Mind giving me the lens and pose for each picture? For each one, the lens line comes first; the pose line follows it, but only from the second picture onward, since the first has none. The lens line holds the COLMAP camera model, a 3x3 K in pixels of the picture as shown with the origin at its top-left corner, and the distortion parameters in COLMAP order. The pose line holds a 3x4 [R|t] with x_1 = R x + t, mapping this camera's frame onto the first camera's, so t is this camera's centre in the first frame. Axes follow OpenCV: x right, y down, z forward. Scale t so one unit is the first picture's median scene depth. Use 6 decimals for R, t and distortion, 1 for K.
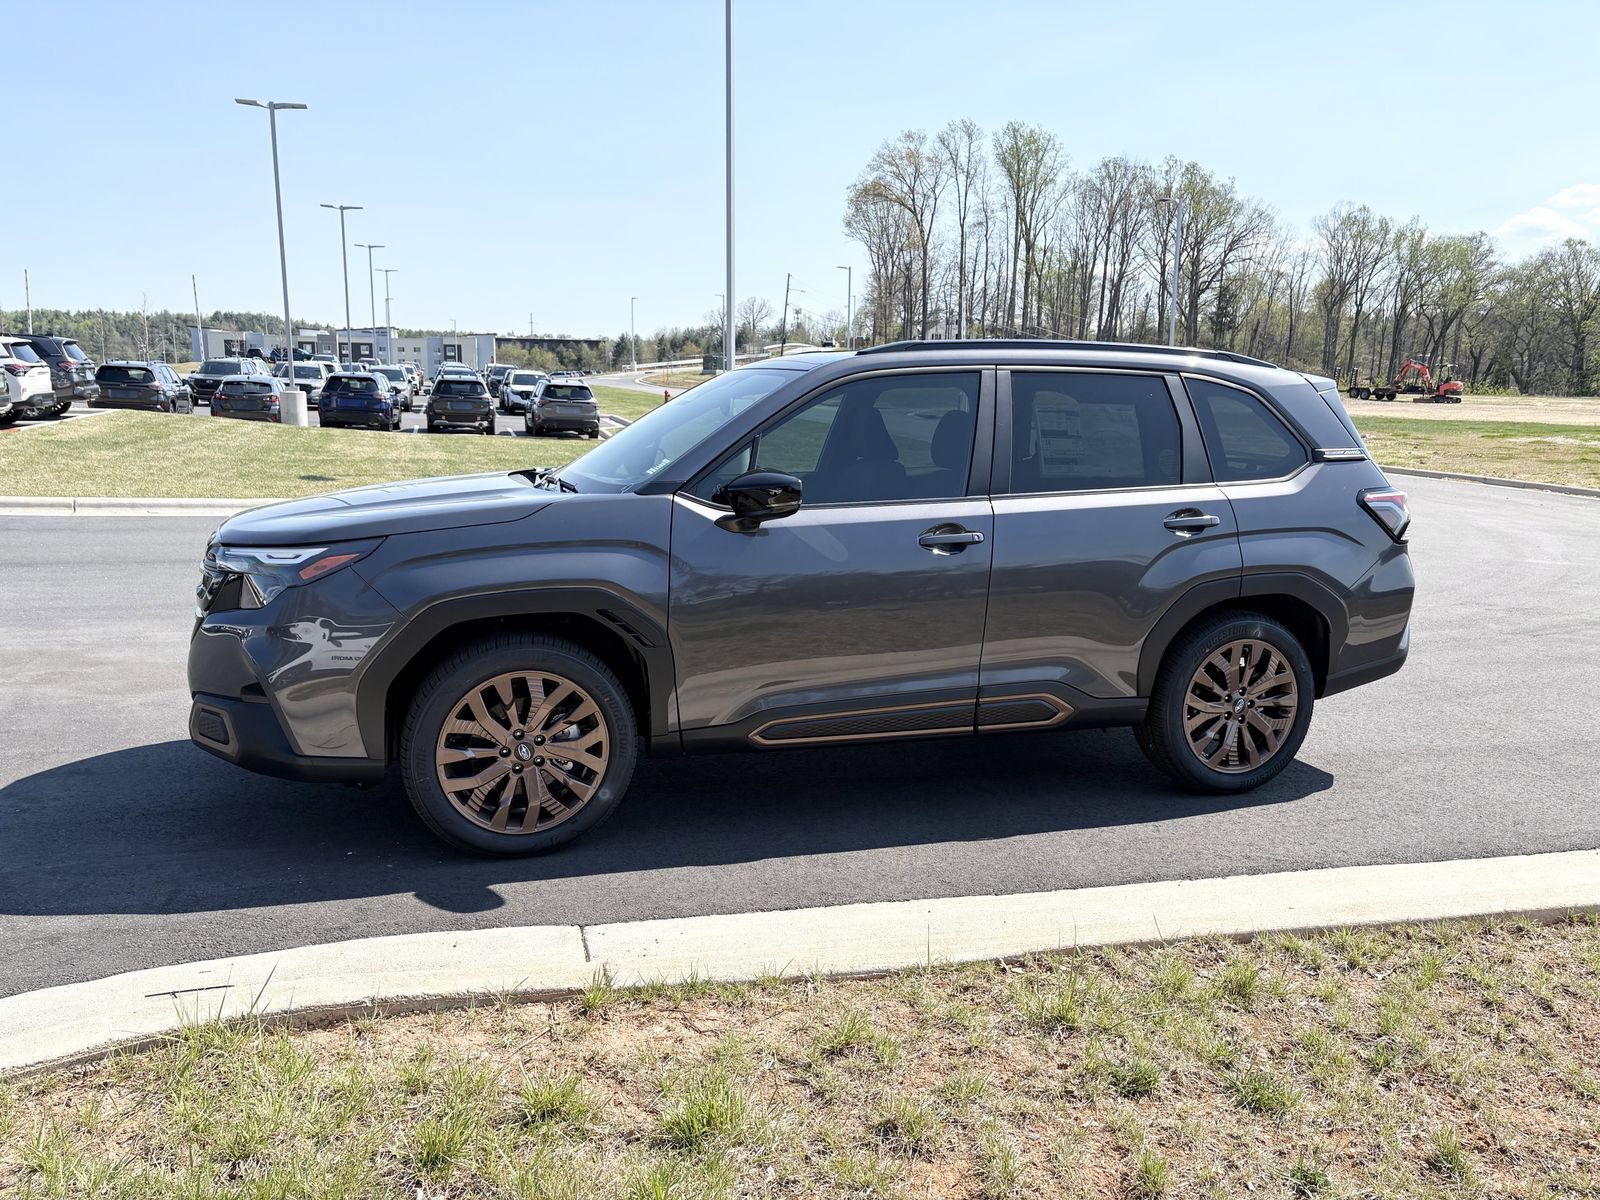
lens RADIAL K [[1224.9, 0, 784.9], [0, 1224.9, 595.7], [0, 0, 1]] dist [0.051209, -0.041650]
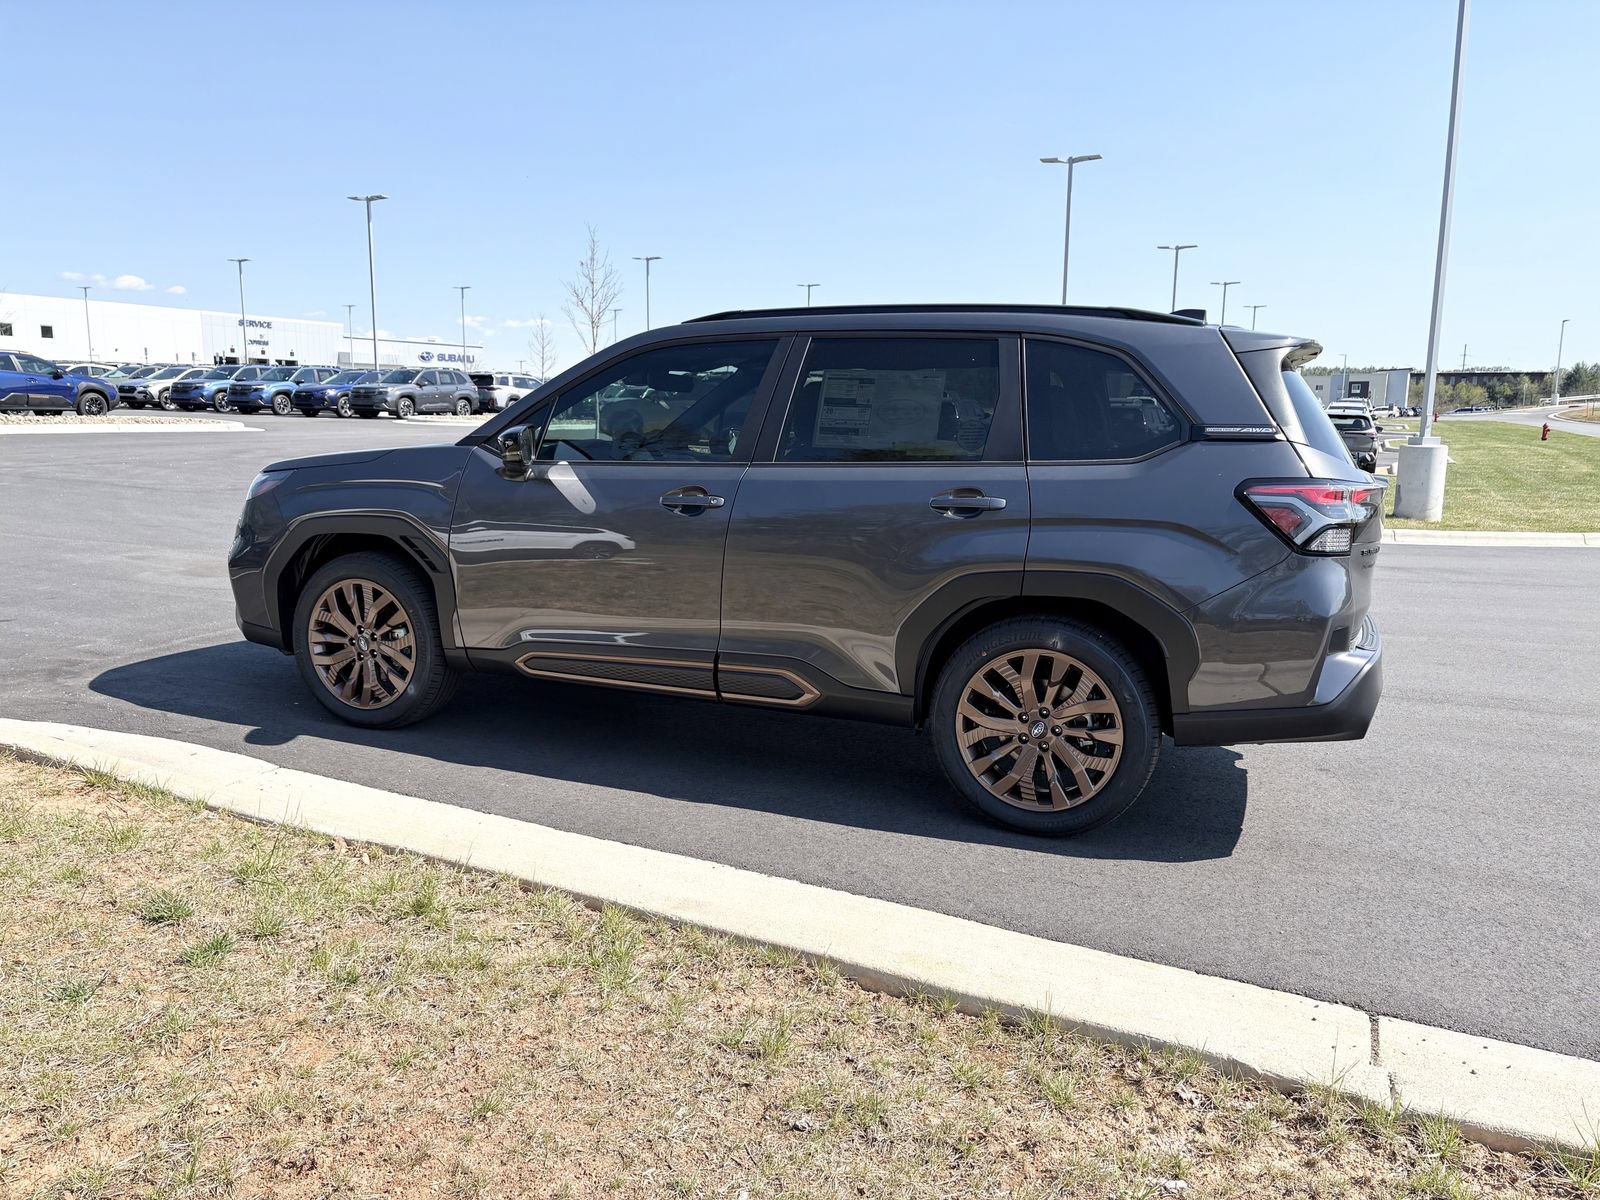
lens RADIAL K [[1224.9, 0, 806.3], [0, 1224.9, 598.7], [0, 0, 1]] dist [0.051209, -0.041650]
pose [[0.754928, 0.095587, -0.648804, 0.806981], [-0.116008, 0.993183, 0.011341, 0.010503], [0.645466, 0.066705, 0.760871, 0.269252]]
